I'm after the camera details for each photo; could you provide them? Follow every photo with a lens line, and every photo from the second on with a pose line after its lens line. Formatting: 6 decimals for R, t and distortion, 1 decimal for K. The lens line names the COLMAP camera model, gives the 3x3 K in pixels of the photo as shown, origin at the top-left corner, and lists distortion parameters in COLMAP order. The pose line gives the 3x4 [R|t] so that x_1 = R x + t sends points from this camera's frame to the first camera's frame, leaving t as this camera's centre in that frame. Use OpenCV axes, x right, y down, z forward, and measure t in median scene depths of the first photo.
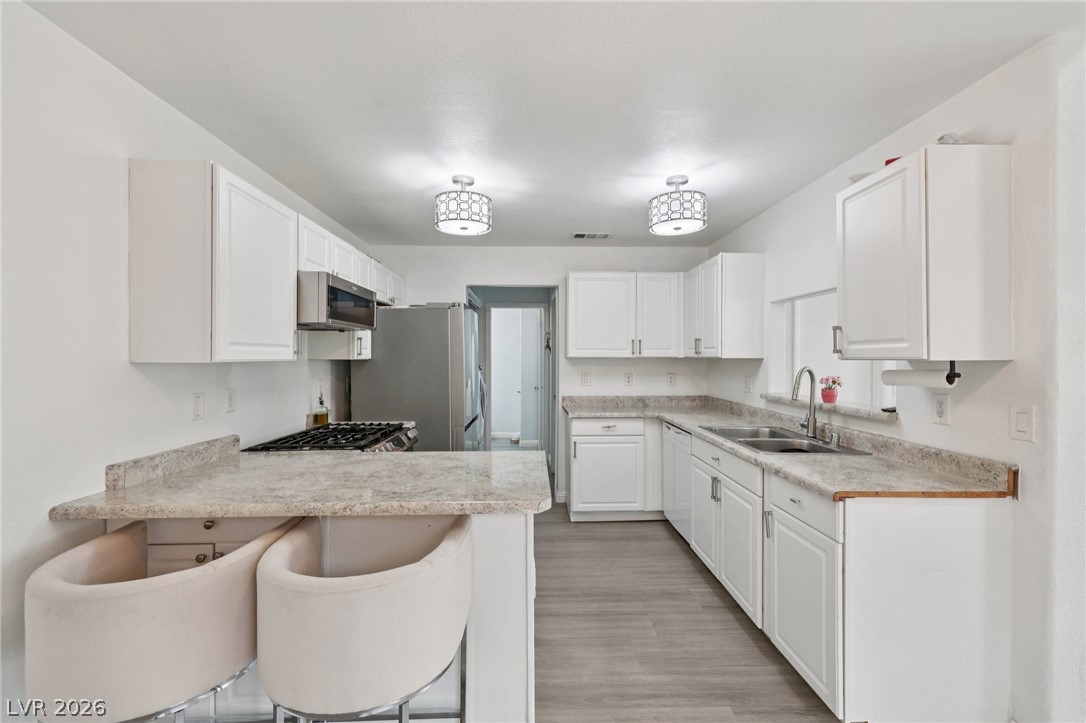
lens RADIAL K [[455.1, 0, 543.4], [0, 455.1, 358.4], [0, 0, 1]] dist [-0.001930, -0.000125]
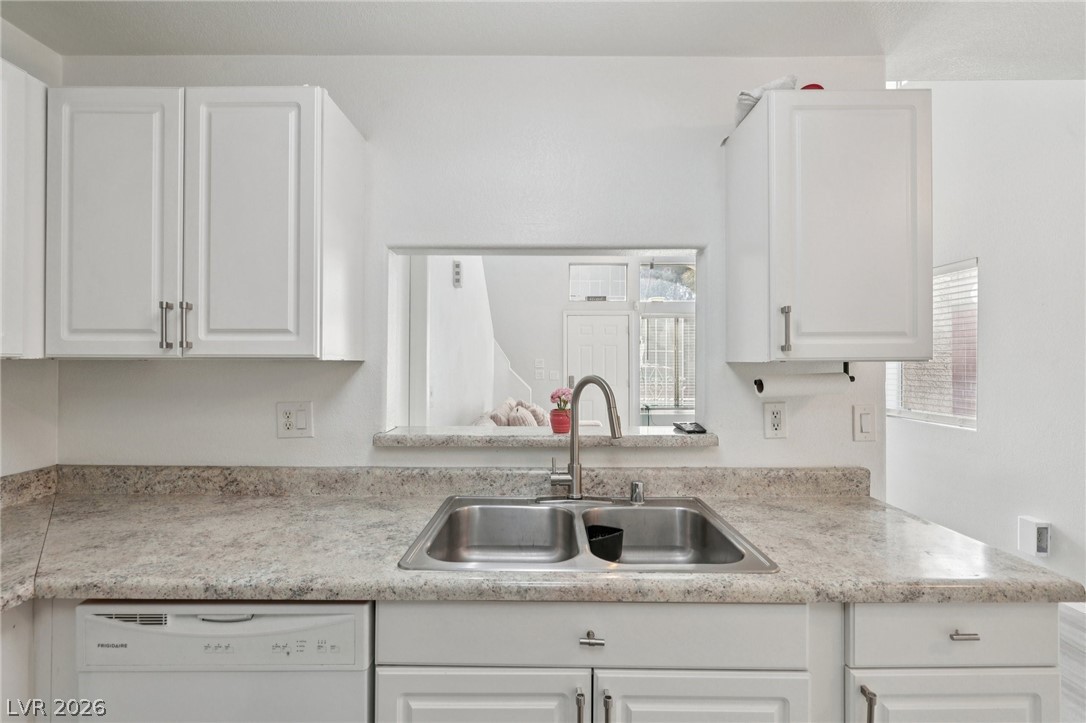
lens RADIAL K [[455.1, 0, 540.6], [0, 455.1, 358.0], [0, 0, 1]] dist [-0.001930, -0.000125]
pose [[0.031883, 0.013011, 0.999407, 0.017457], [0.003735, 0.999907, -0.013137, 0.004841], [-0.999485, 0.004151, 0.031832, 1.018586]]
